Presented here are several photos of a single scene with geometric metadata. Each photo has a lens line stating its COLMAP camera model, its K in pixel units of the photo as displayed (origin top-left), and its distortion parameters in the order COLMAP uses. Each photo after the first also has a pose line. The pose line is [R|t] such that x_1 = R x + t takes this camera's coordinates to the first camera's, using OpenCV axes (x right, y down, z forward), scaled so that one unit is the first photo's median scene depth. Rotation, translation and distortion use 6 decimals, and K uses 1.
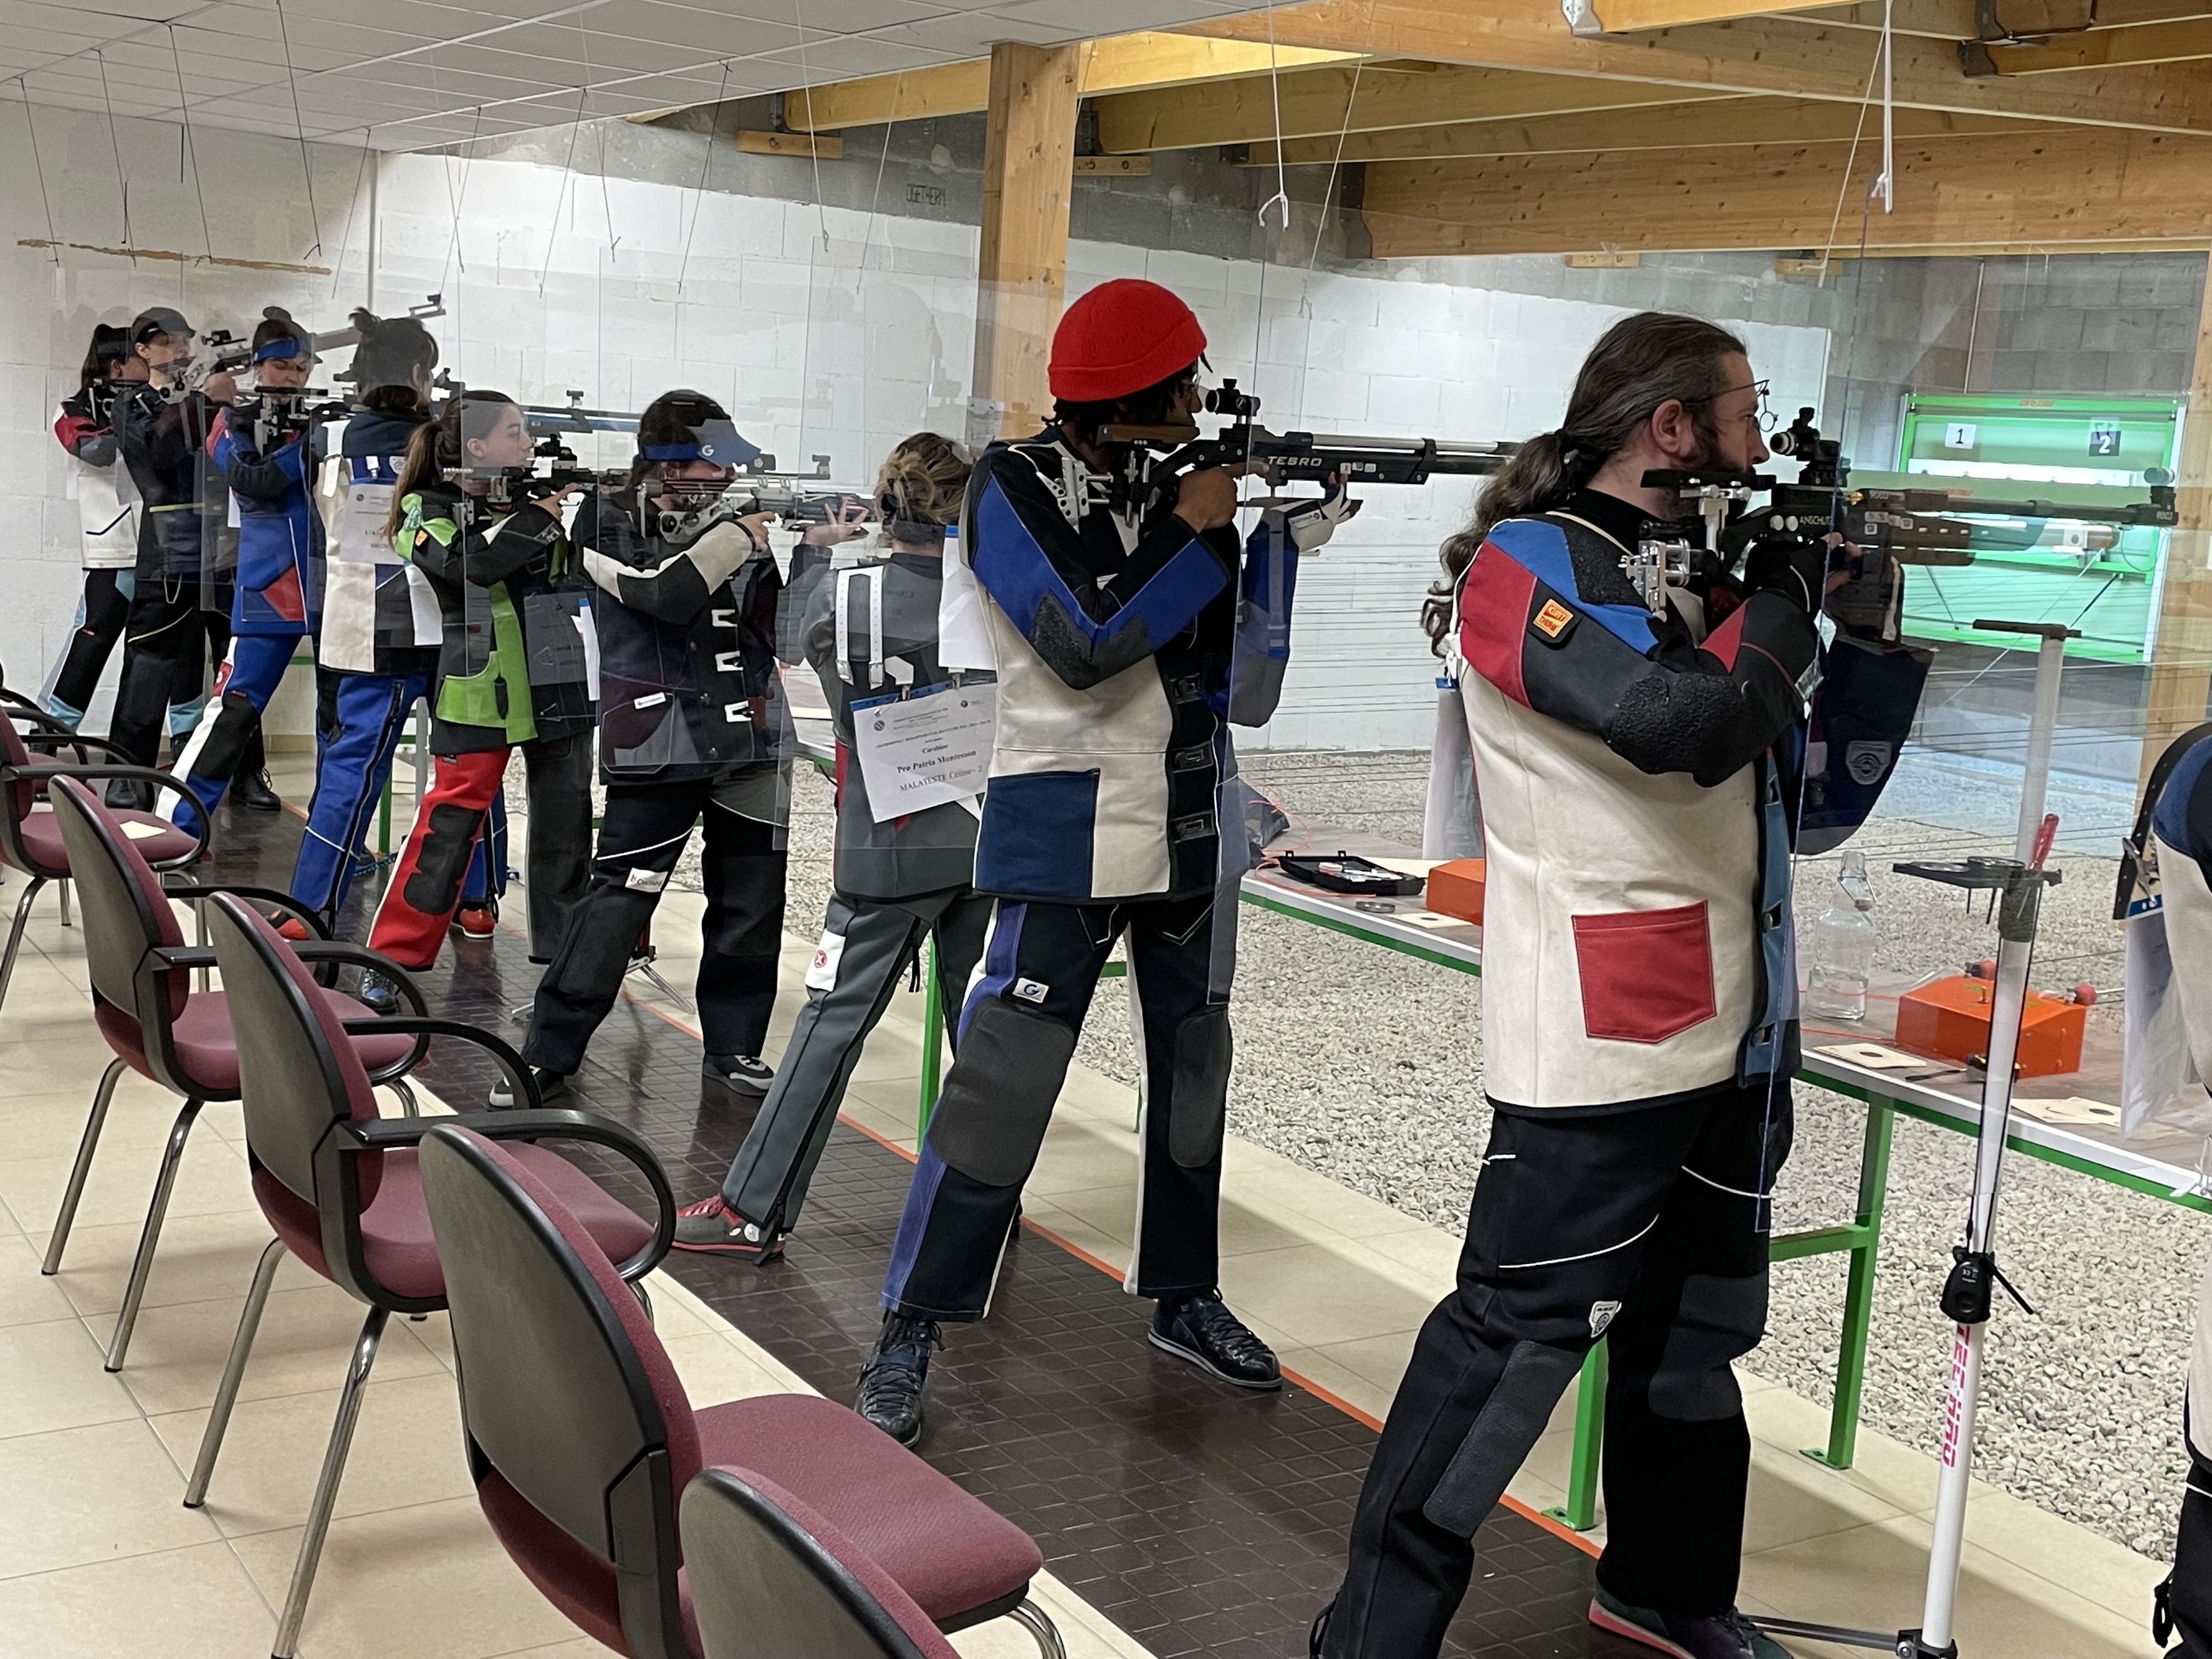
lens RADIAL K [[2504.6, 0, 1094.8], [0, 2504.6, 837.3], [0, 0, 1]] dist [0.056040, 0.000000]
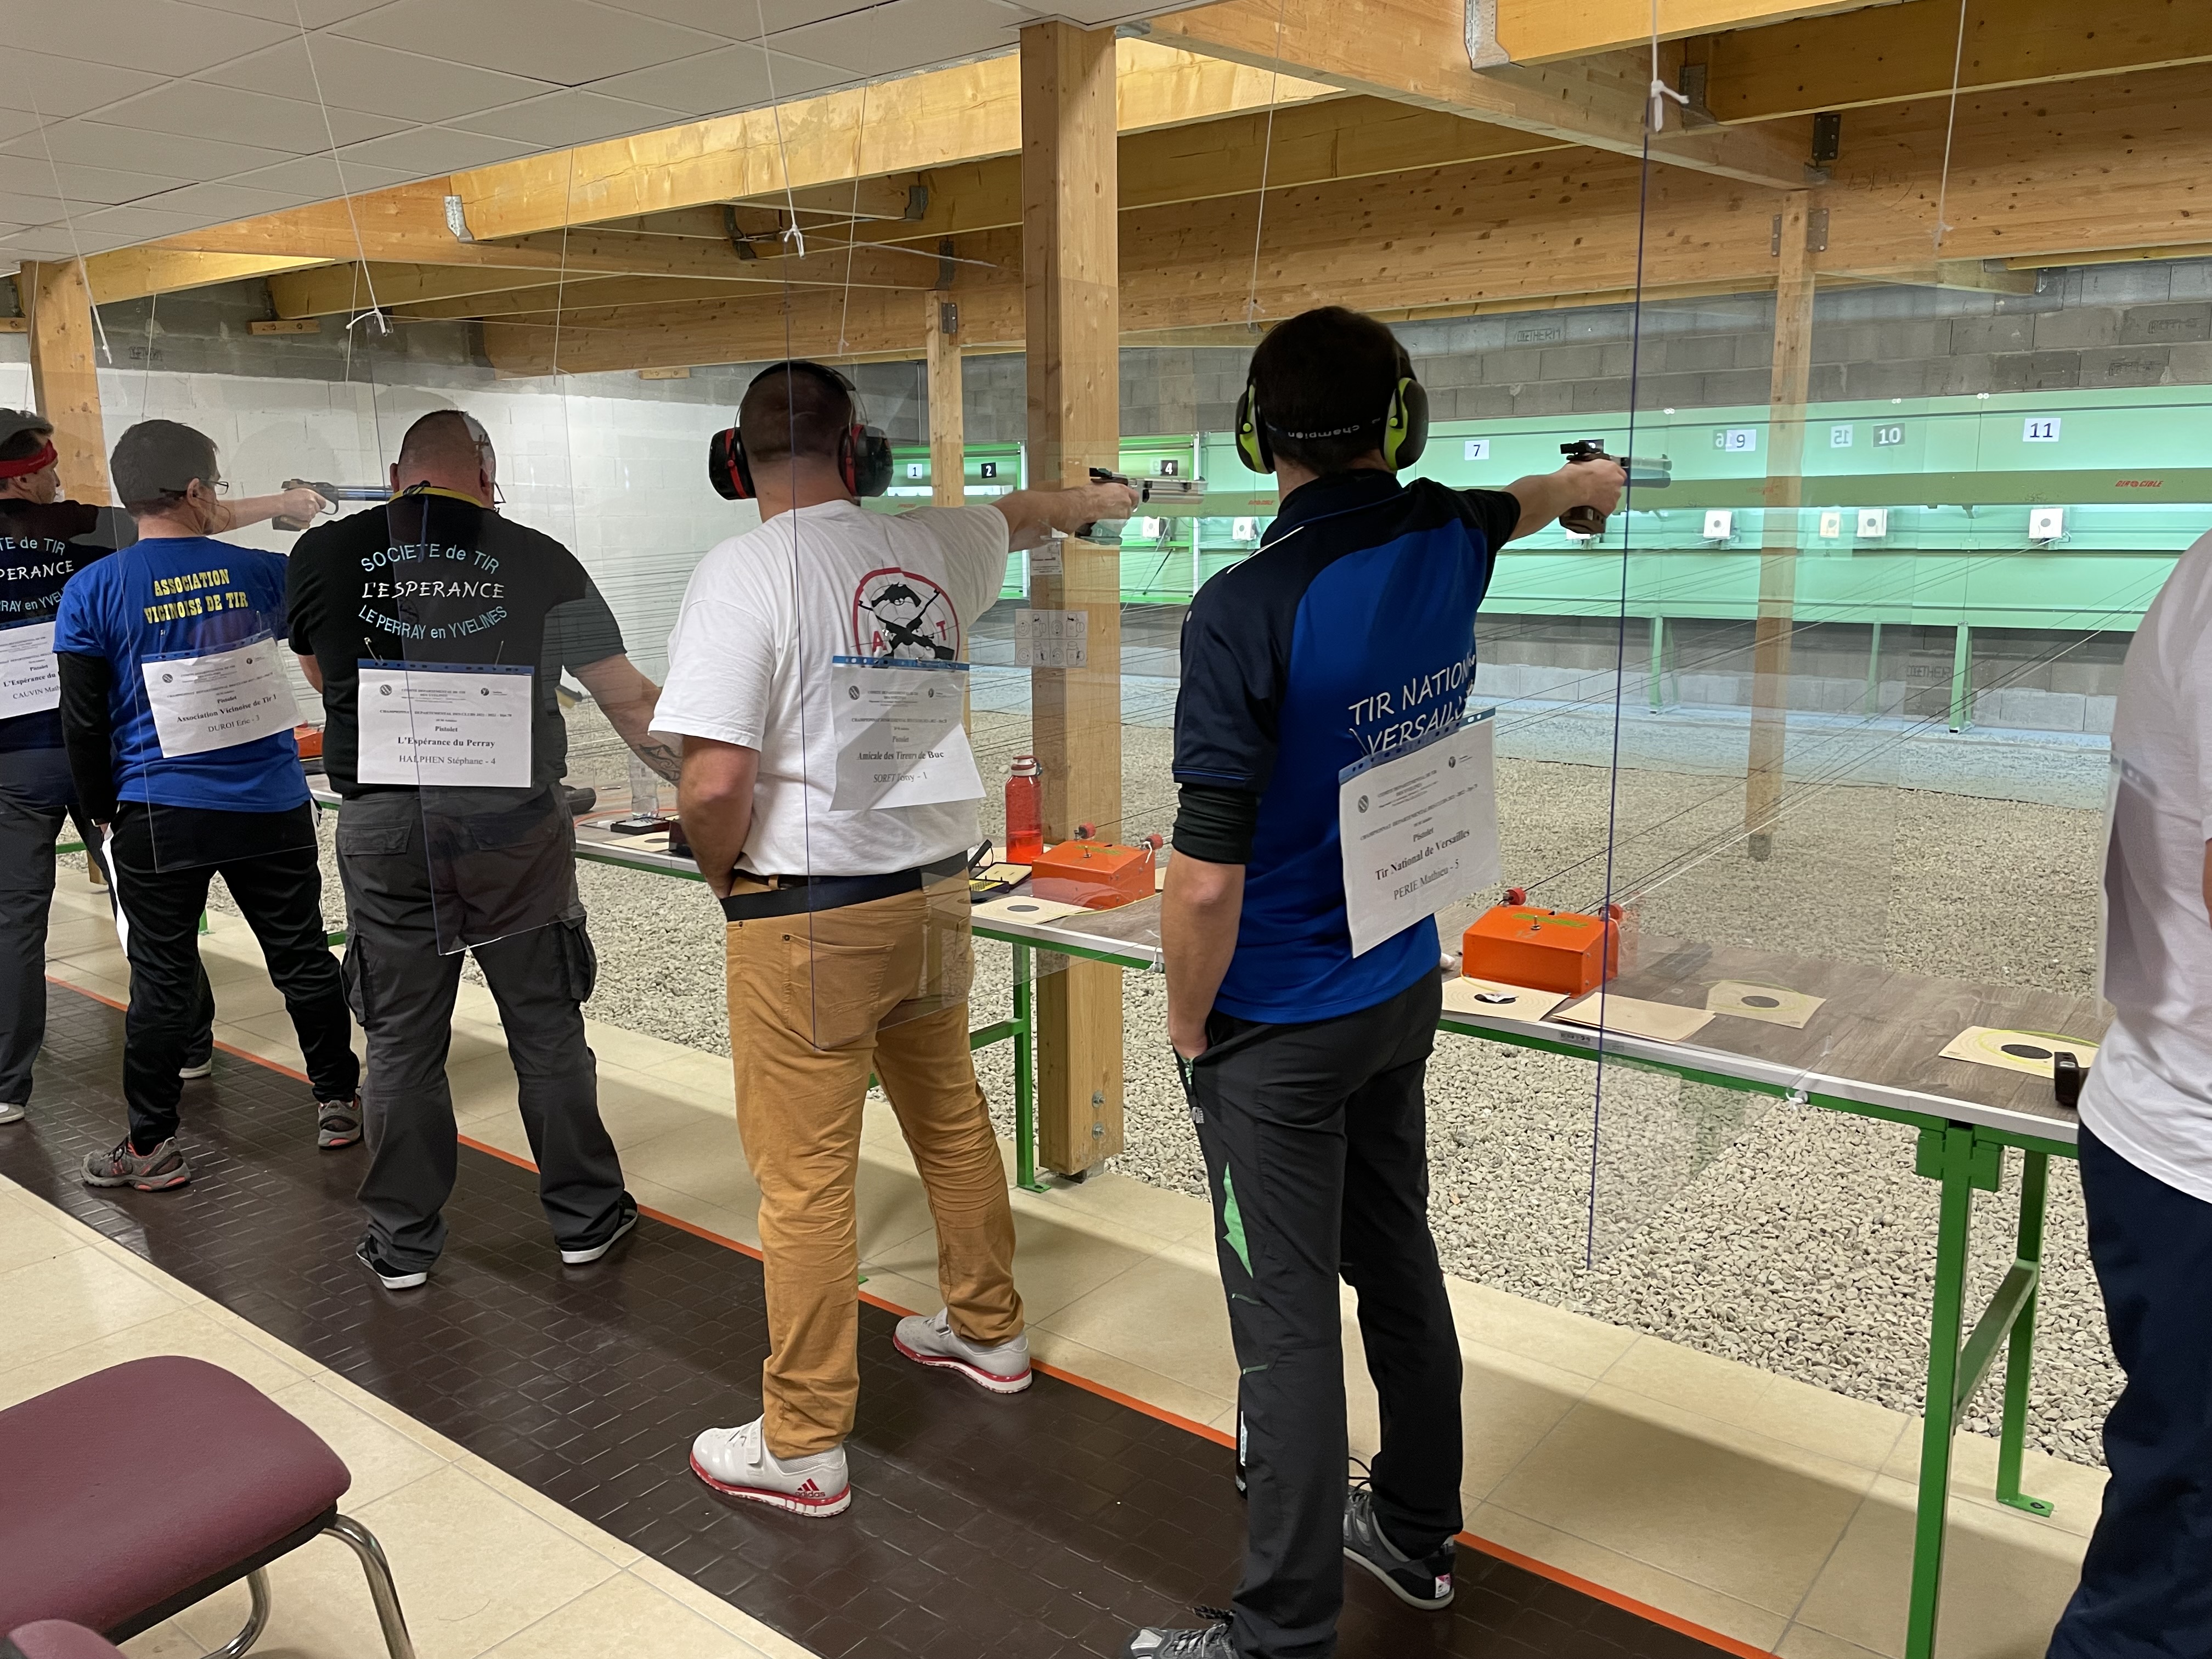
lens RADIAL K [[1680.0, 0, 1113.4], [0, 1680.0, 809.1], [0, 0, 1]] dist [0.086141, -0.107207]
pose [[0.943140, -0.136244, 0.303190, 0.130686], [0.127576, 0.990651, 0.048312, 0.030094], [-0.306938, -0.006885, 0.951705, -0.118294]]
